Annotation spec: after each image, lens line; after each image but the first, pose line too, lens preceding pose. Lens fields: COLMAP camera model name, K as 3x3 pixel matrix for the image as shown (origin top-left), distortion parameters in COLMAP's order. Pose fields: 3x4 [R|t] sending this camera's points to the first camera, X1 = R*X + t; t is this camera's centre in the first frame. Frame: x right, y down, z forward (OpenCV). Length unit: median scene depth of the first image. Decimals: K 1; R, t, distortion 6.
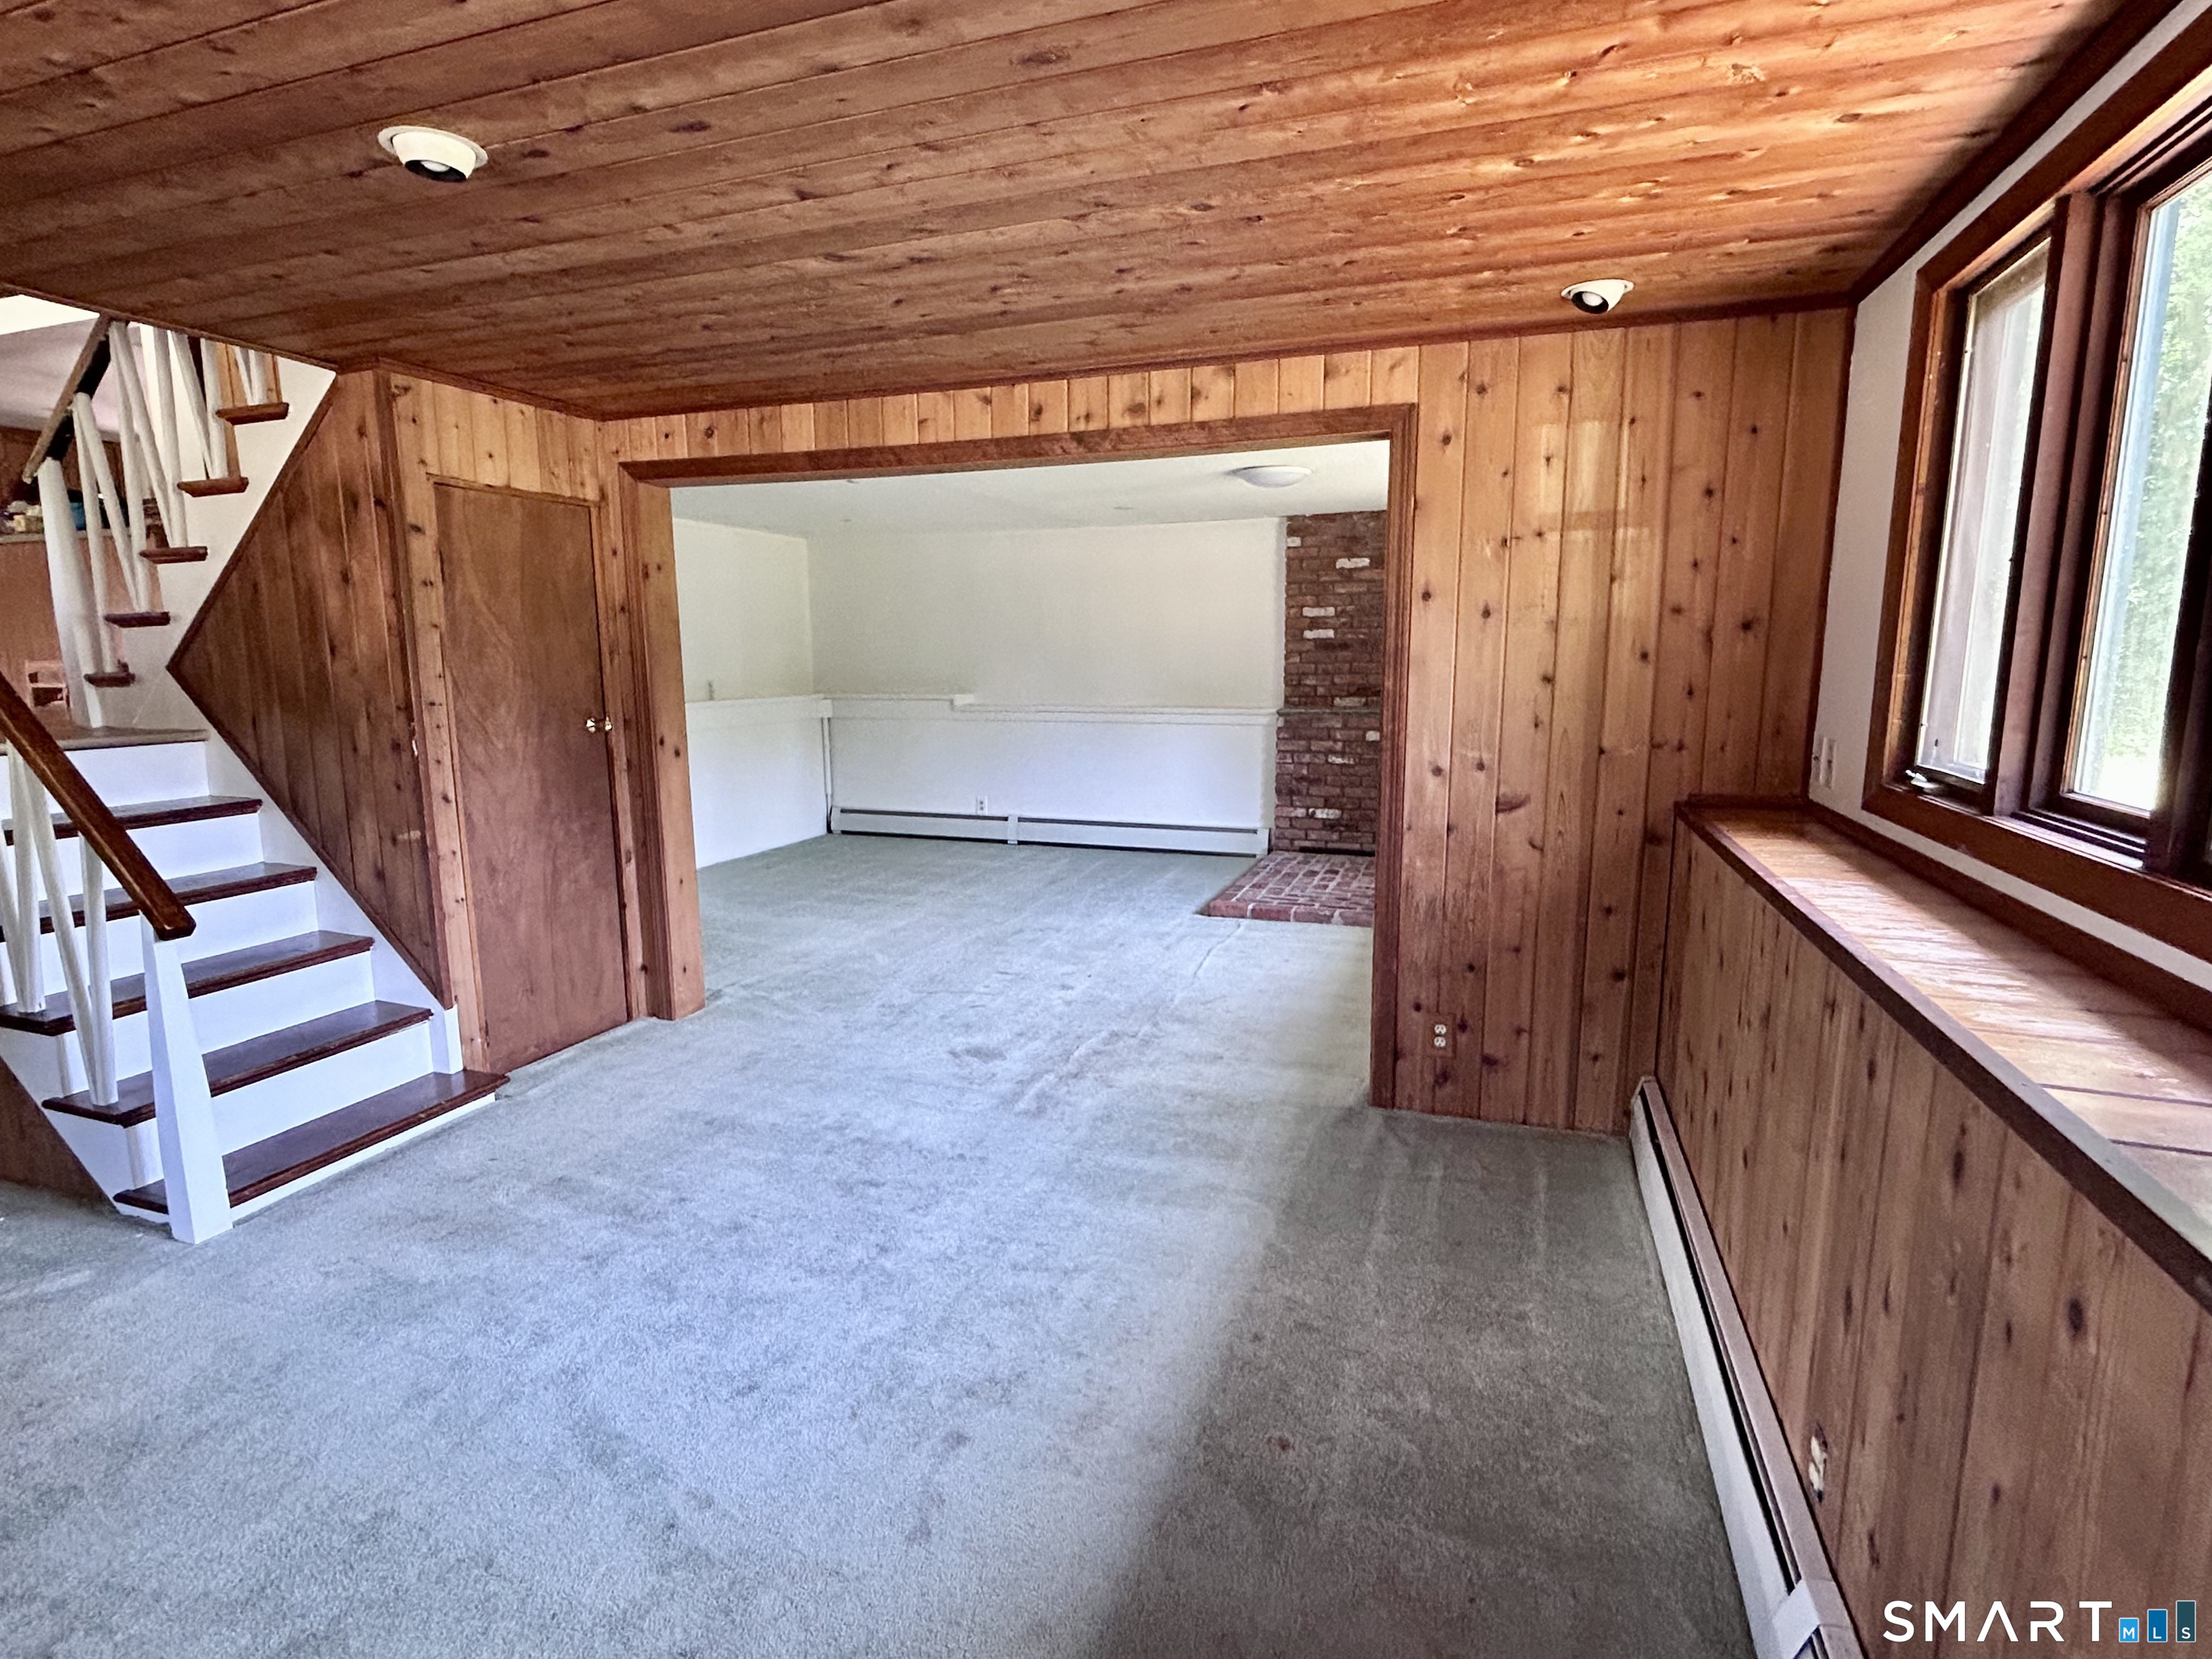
lens RADIAL K [[1111.9, 0, 1092.9], [0, 1111.9, 827.5], [0, 0, 1]] dist [0.001674, -0.000032]
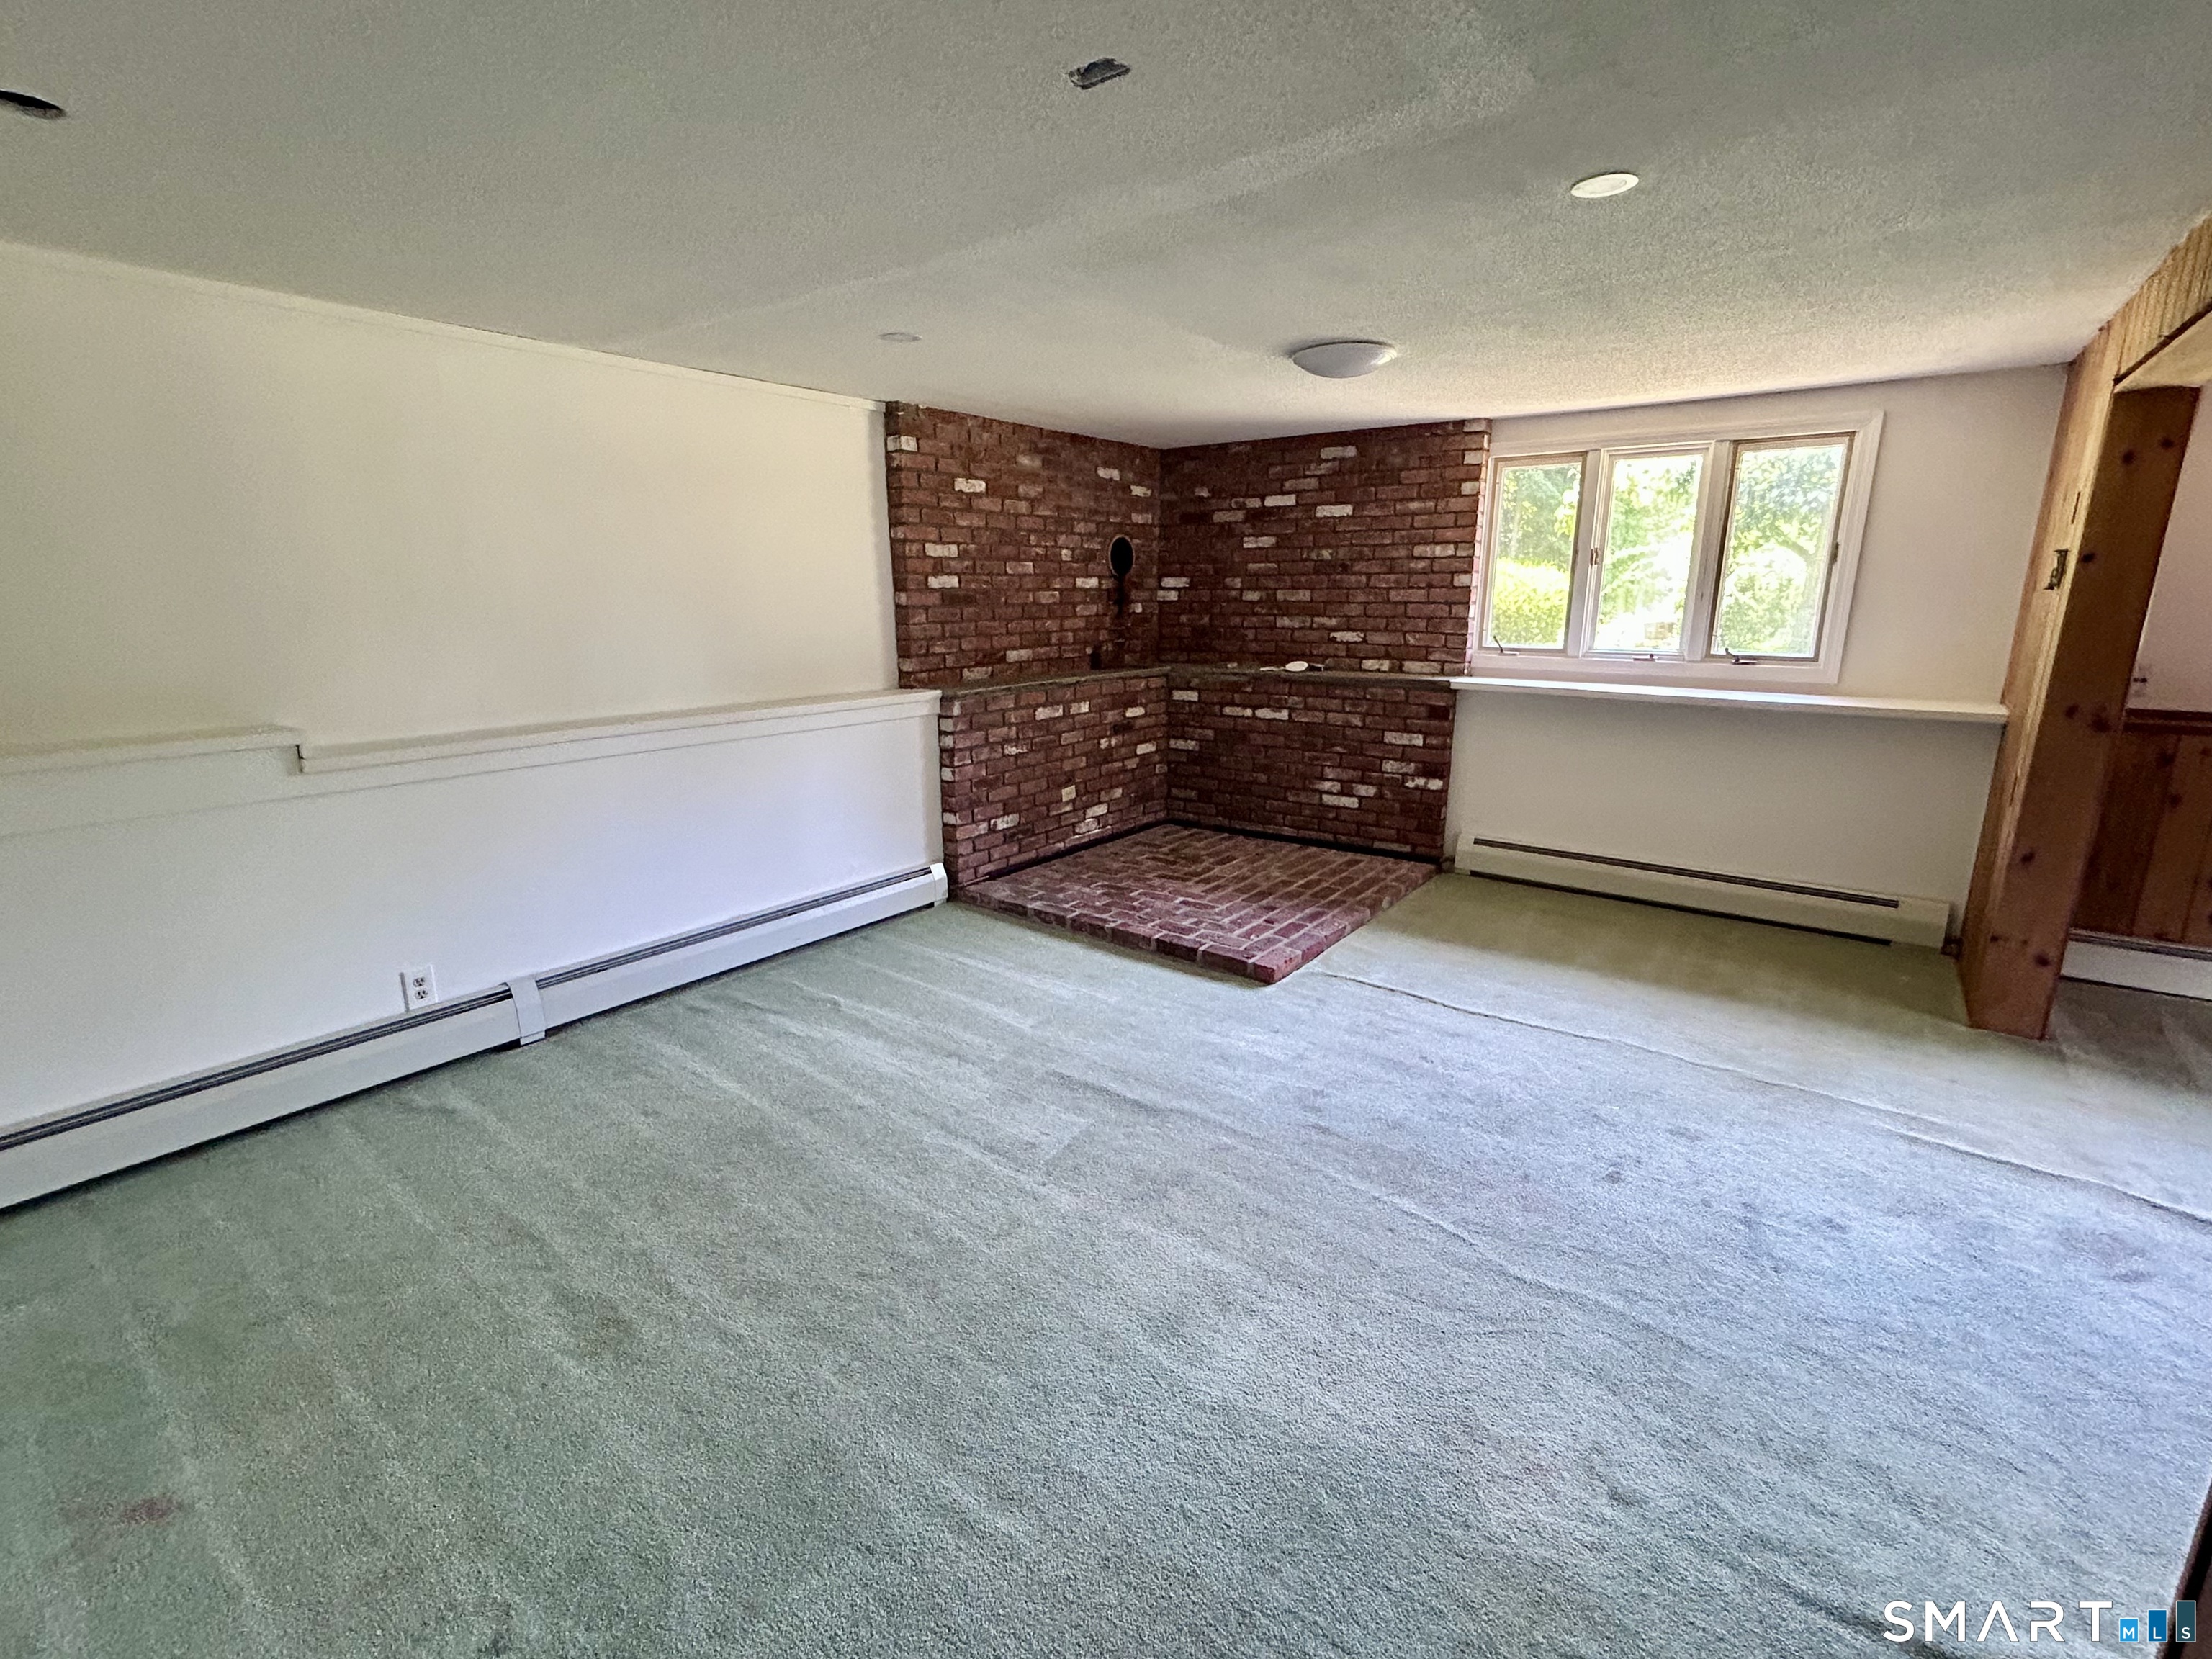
lens RADIAL K [[993.8, 0, 1094.9], [0, 993.8, 829.2], [0, 0, 1]] dist [-0.000538, 0.000014]
pose [[0.298604, -0.215639, 0.929696, -0.406710], [0.151343, 0.972512, 0.176961, -0.119320], [-0.942301, 0.087862, 0.323032, 0.725402]]
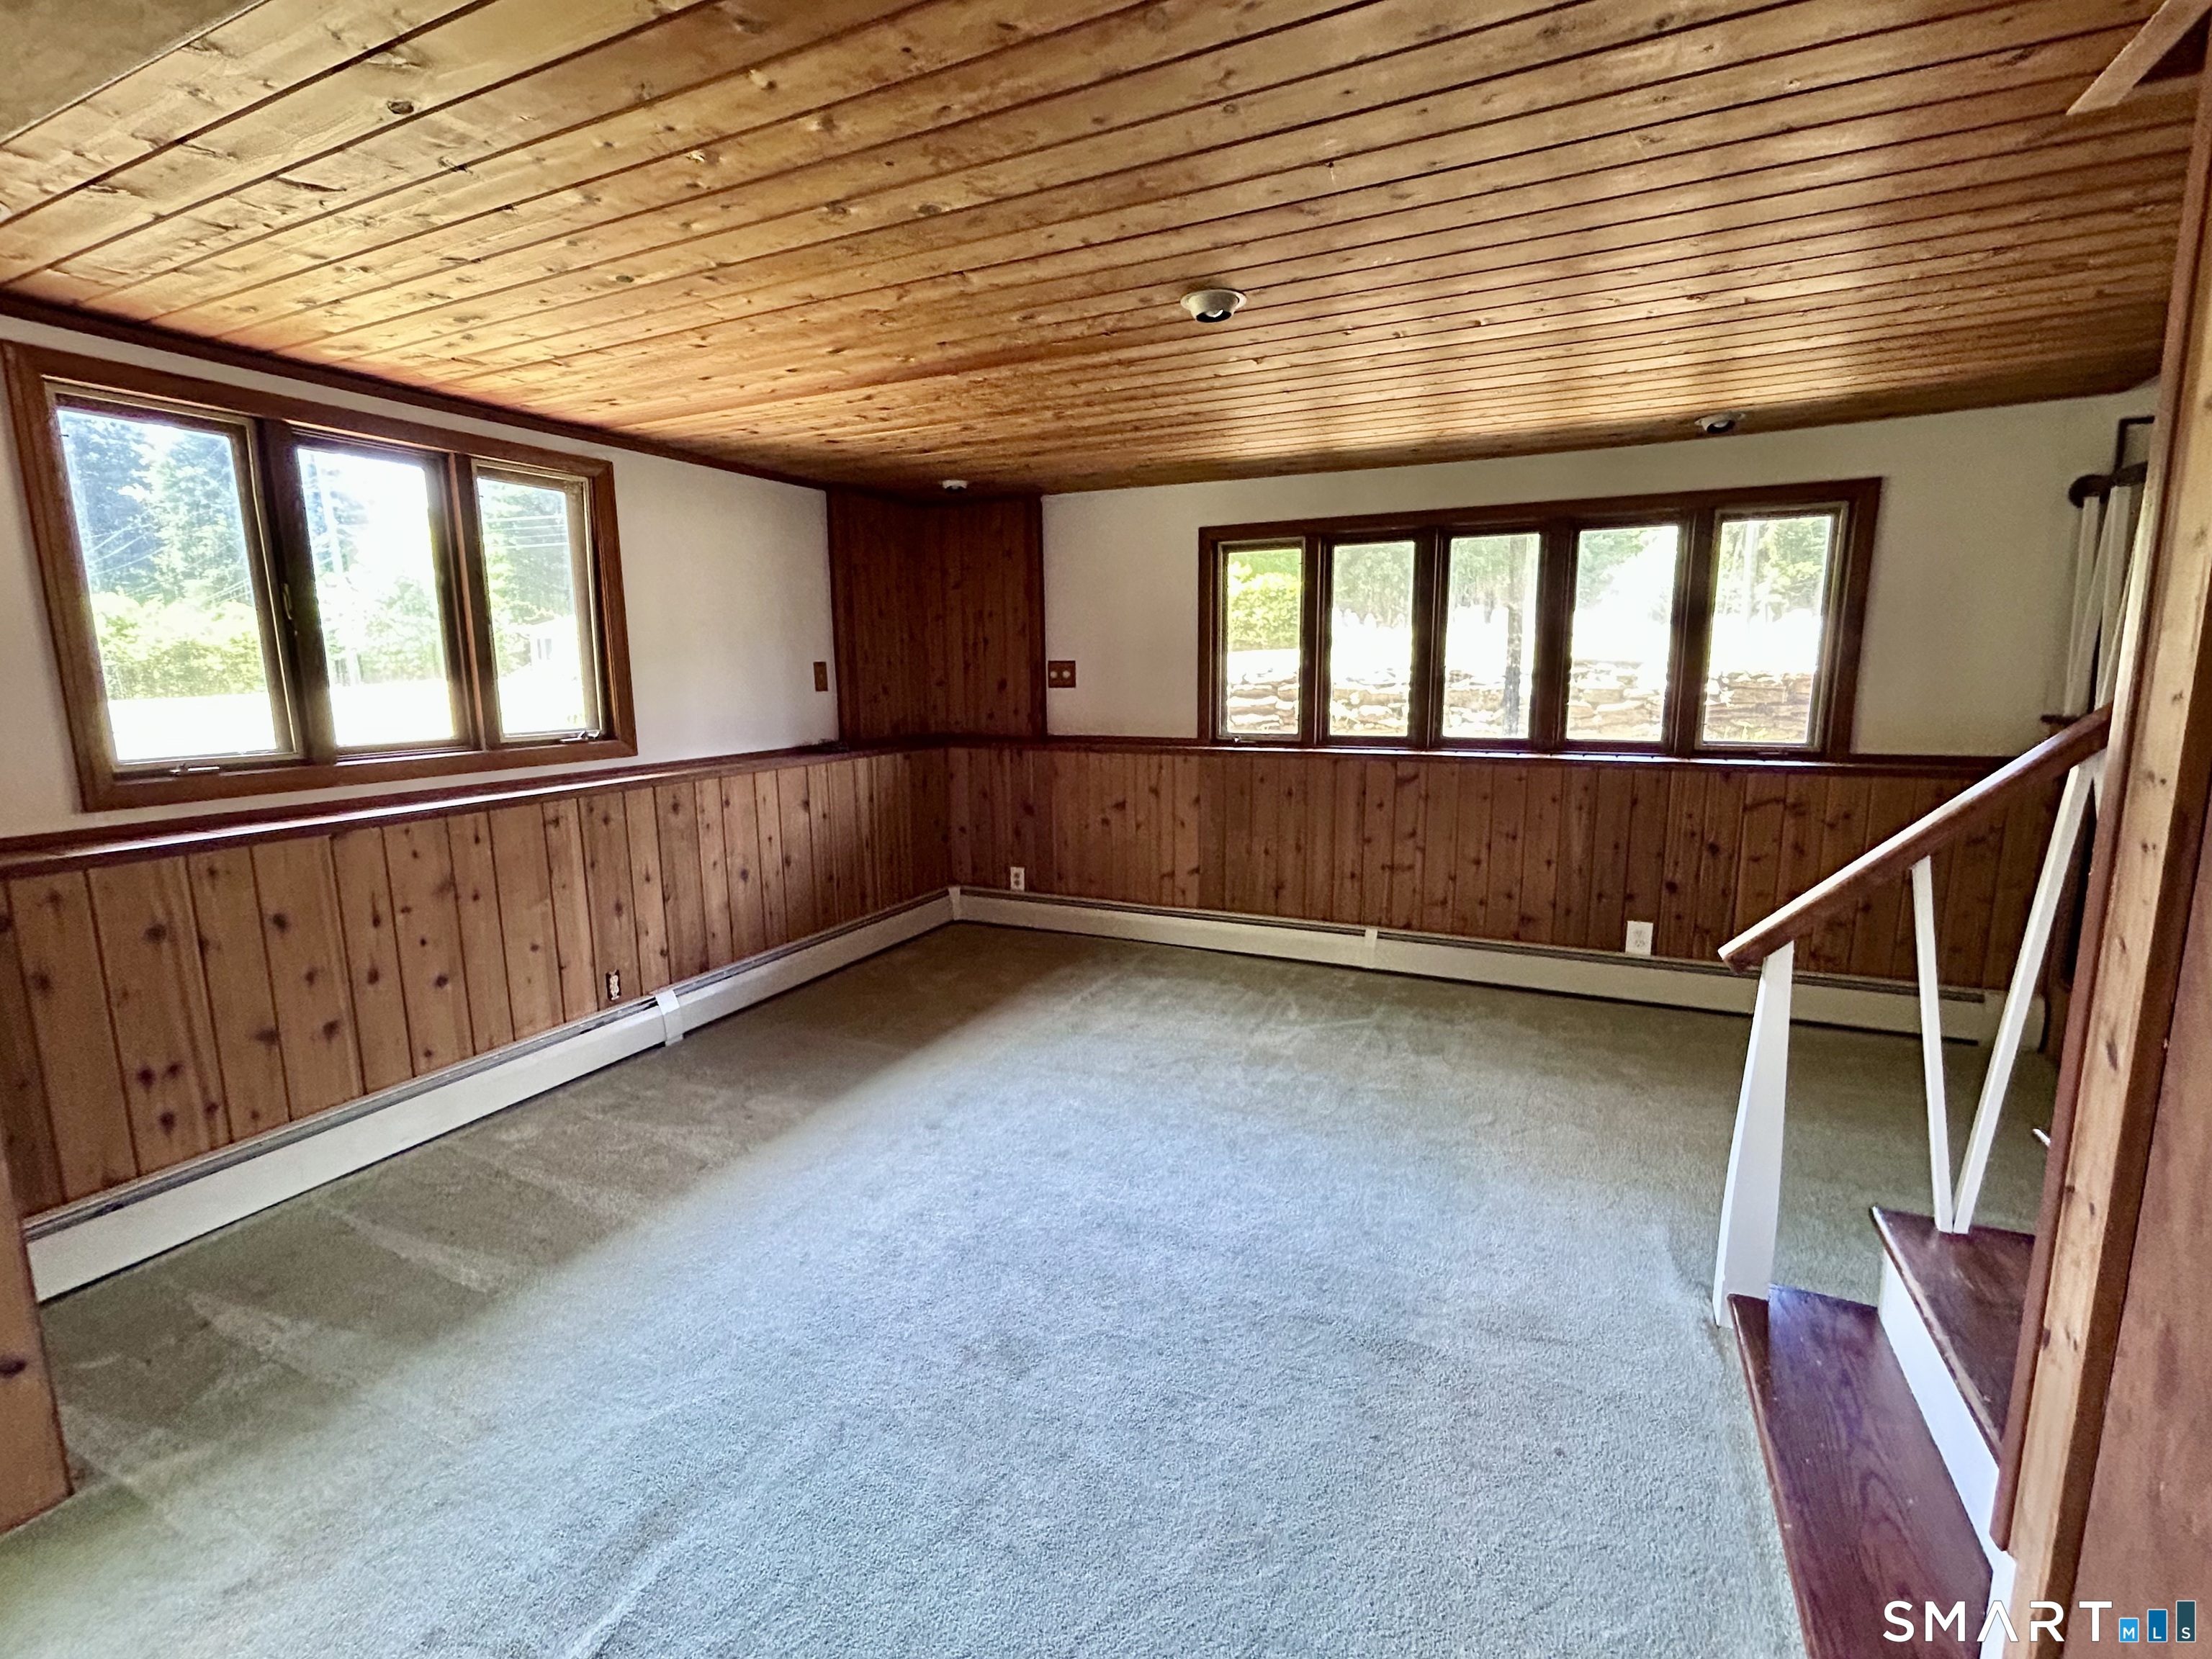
lens RADIAL K [[993.8, 0, 1100.1], [0, 993.8, 822.3], [0, 0, 1]] dist [-0.000538, 0.000014]
pose [[-0.994958, 0.004093, 0.100207, -0.145931], [0.035060, 0.950319, 0.309298, -0.094877], [-0.093963, 0.311252, -0.945671, 0.623471]]
